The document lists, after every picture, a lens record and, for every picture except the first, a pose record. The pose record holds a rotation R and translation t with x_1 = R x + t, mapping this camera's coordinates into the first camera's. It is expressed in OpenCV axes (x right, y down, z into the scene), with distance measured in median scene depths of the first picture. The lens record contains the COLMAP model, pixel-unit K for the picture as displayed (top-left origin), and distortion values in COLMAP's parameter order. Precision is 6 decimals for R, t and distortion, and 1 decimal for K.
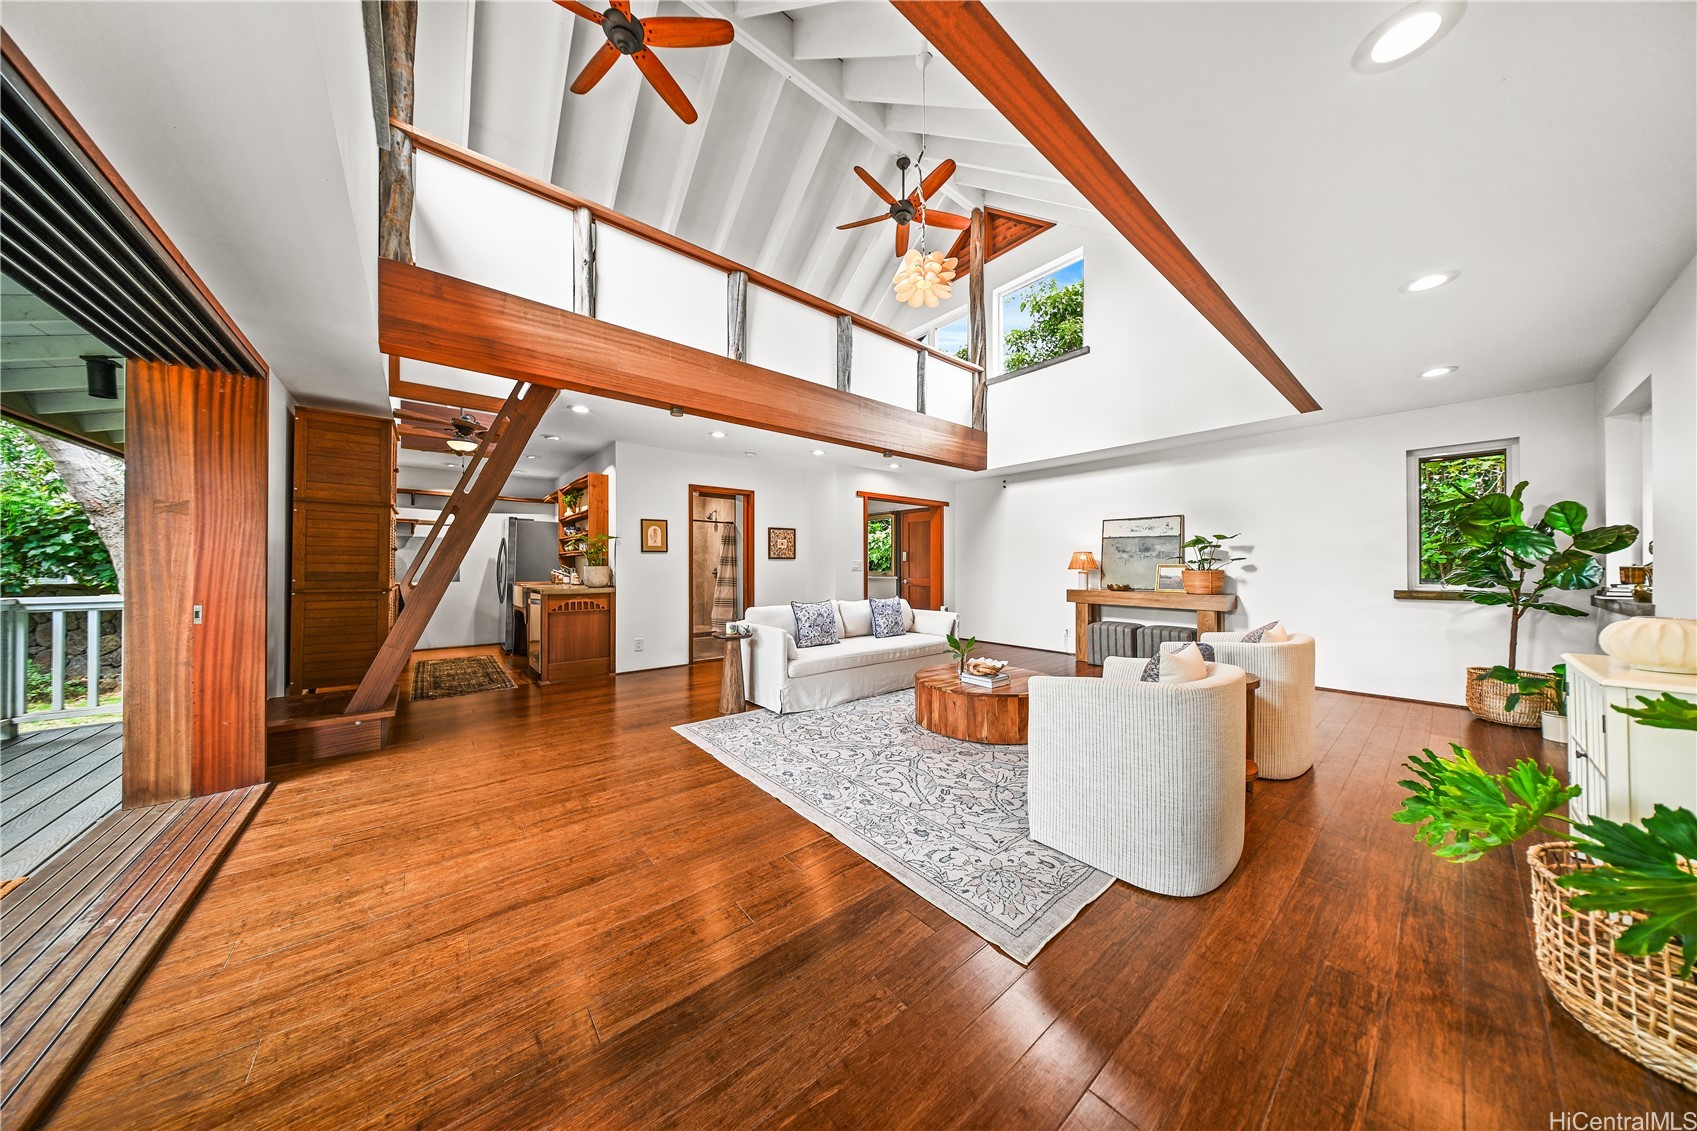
lens RADIAL K [[498.7, 0, 844.4], [0, 498.7, 561.9], [0, 0, 1]] dist [0.000588, 0.000007]
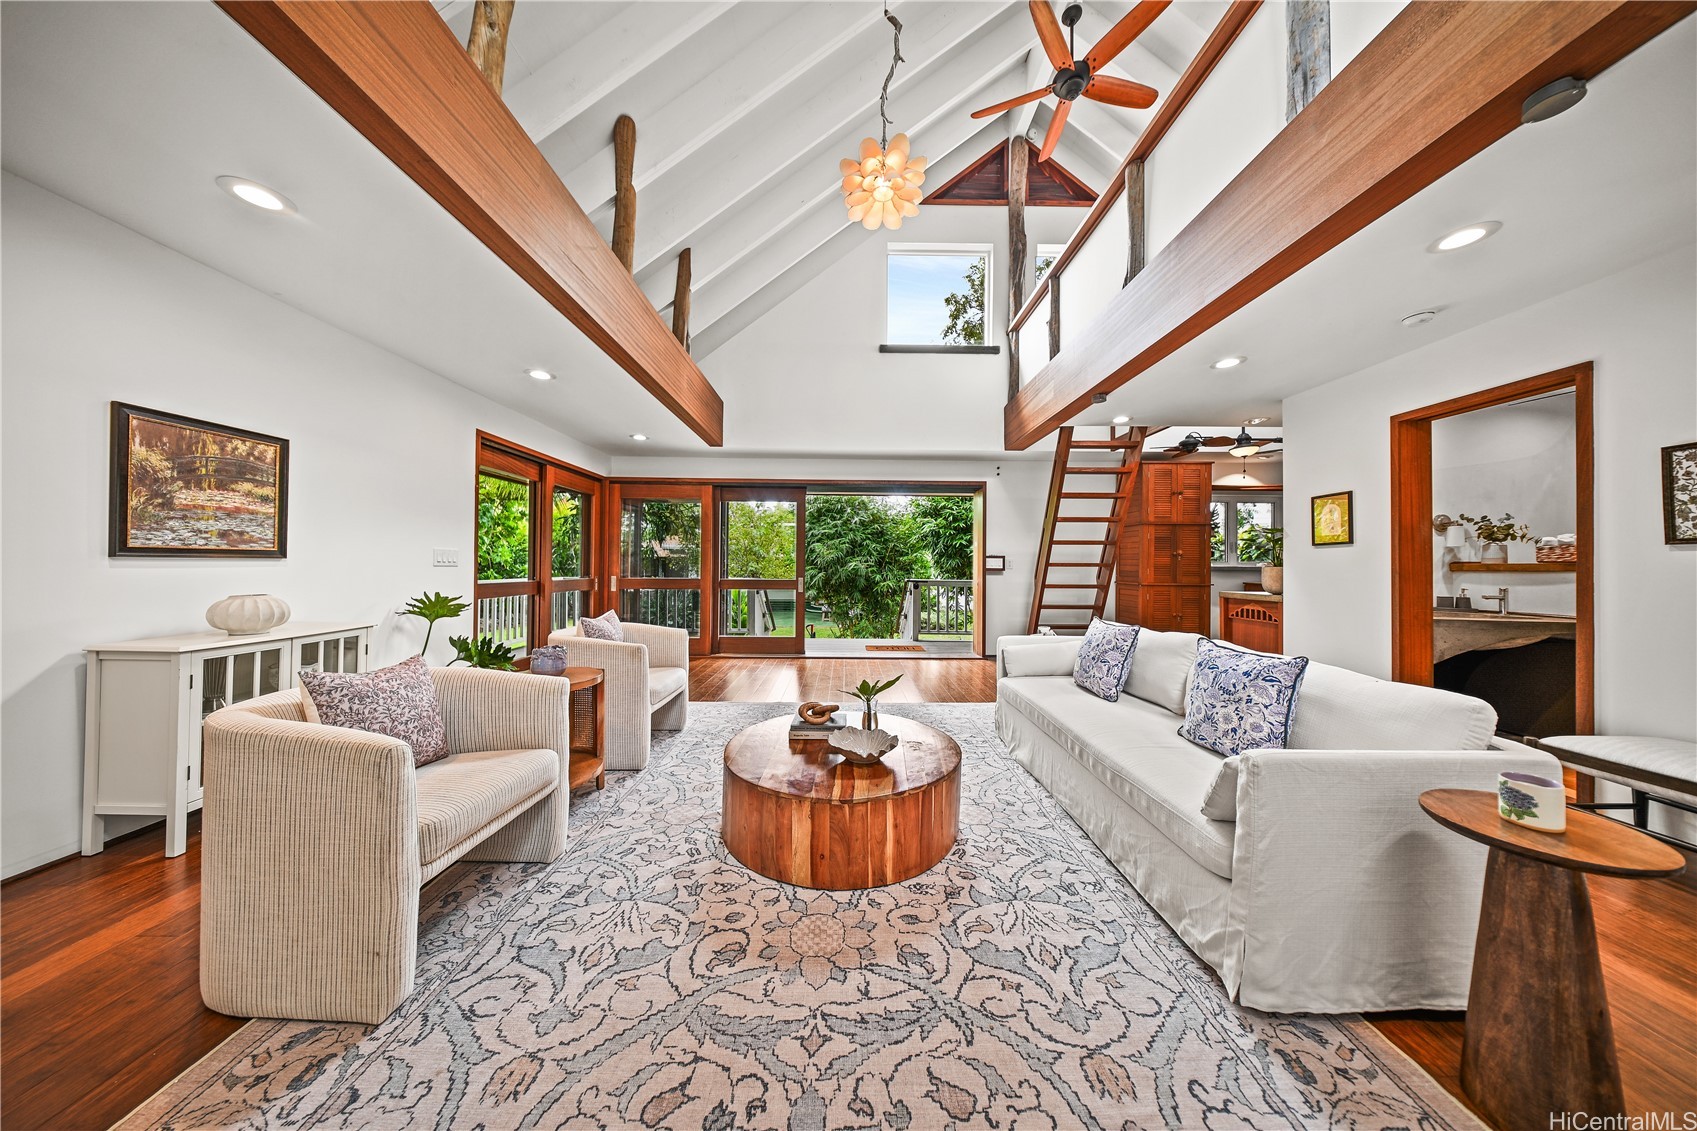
lens RADIAL K [[498.7, 0, 840.9], [0, 498.7, 559.5], [0, 0, 1]] dist [0.000588, 0.000007]
pose [[-0.633339, -0.005005, -0.773858, 0.578415], [0.002818, 0.999958, -0.008773, 0.017901], [0.773869, -0.007738, -0.633298, 1.471488]]
